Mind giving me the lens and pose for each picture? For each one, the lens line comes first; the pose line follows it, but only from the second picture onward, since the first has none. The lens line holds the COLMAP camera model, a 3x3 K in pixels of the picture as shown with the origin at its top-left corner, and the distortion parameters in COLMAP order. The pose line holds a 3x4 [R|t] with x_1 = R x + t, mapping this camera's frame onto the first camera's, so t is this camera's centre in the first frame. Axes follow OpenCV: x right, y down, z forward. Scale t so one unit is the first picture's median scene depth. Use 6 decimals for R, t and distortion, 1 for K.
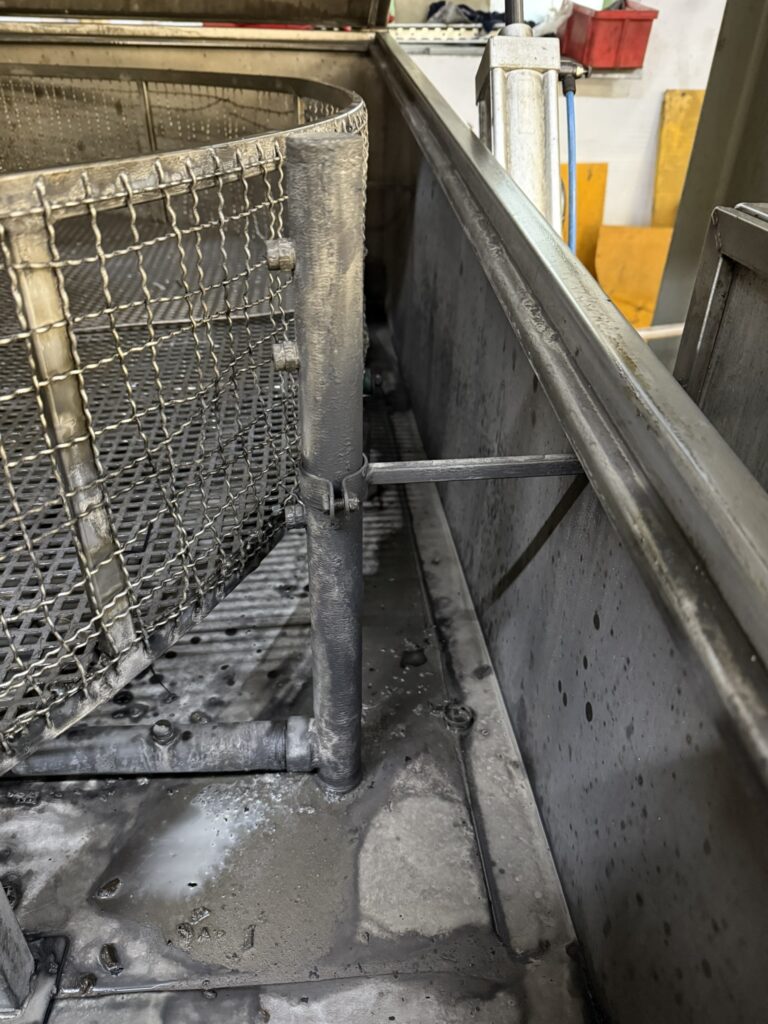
lens RADIAL K [[732.3, 0, 384.0], [0, 732.3, 512.0], [0, 0, 1]] dist [-0.003752, -0.003847]
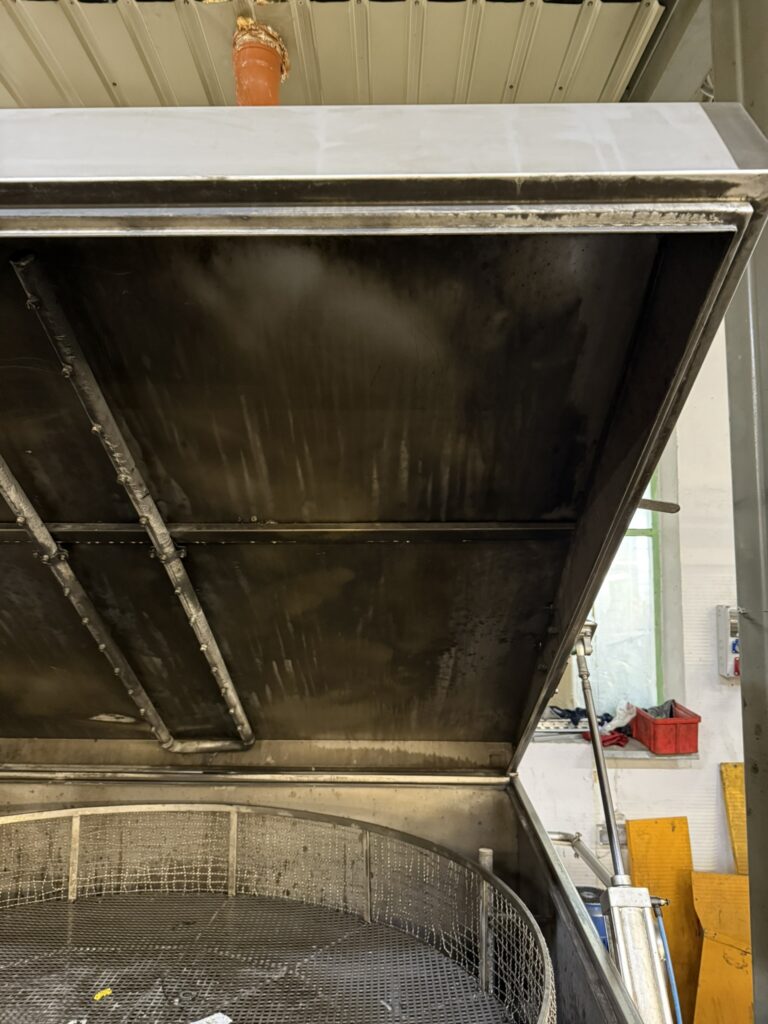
lens RADIAL K [[732.4, 0, 385.4], [0, 732.4, 506.9], [0, 0, 1]] dist [-0.003643, -0.003203]
pose [[0.994599, -0.026742, -0.100284, -0.145834], [-0.044995, 0.759617, -0.648812, -0.128886], [0.093528, 0.649821, 0.754311, -0.764503]]
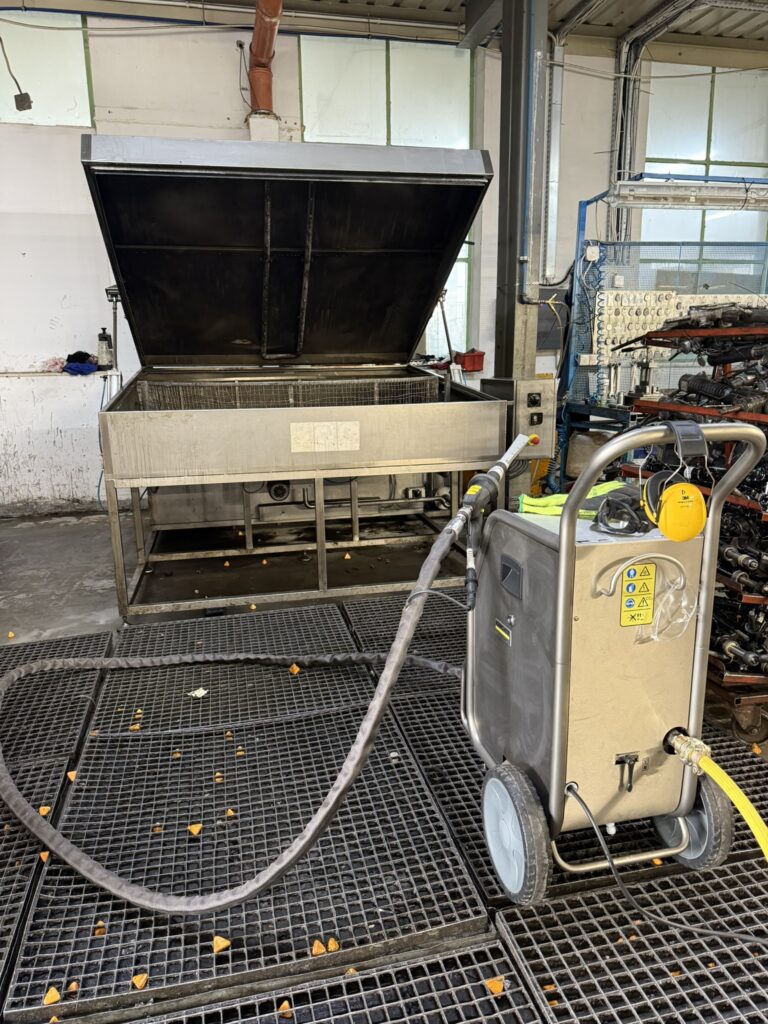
lens RADIAL K [[726.5, 0, 384.0], [0, 726.5, 512.0], [0, 0, 1]] dist [0.157629, -0.000747]
pose [[0.990283, -0.062867, 0.124044, -0.897361], [0.102977, 0.930971, -0.350270, 1.856140], [-0.093461, 0.359640, 0.928399, -3.065499]]
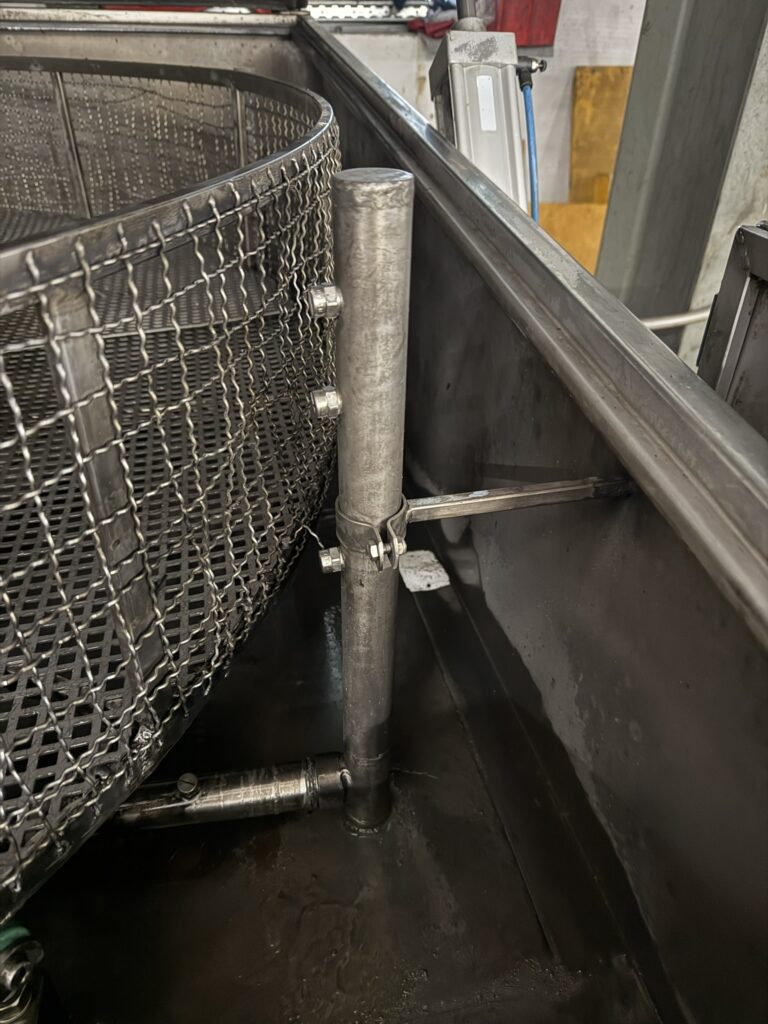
lens RADIAL K [[732.4, 0, 385.4], [0, 732.4, 506.9], [0, 0, 1]] dist [-0.003643, -0.003203]
pose [[0.991794, -0.073833, 0.104367, -0.063993], [0.071283, 0.997064, 0.027959, -0.037556], [-0.106125, -0.020290, 0.994146, 0.018370]]
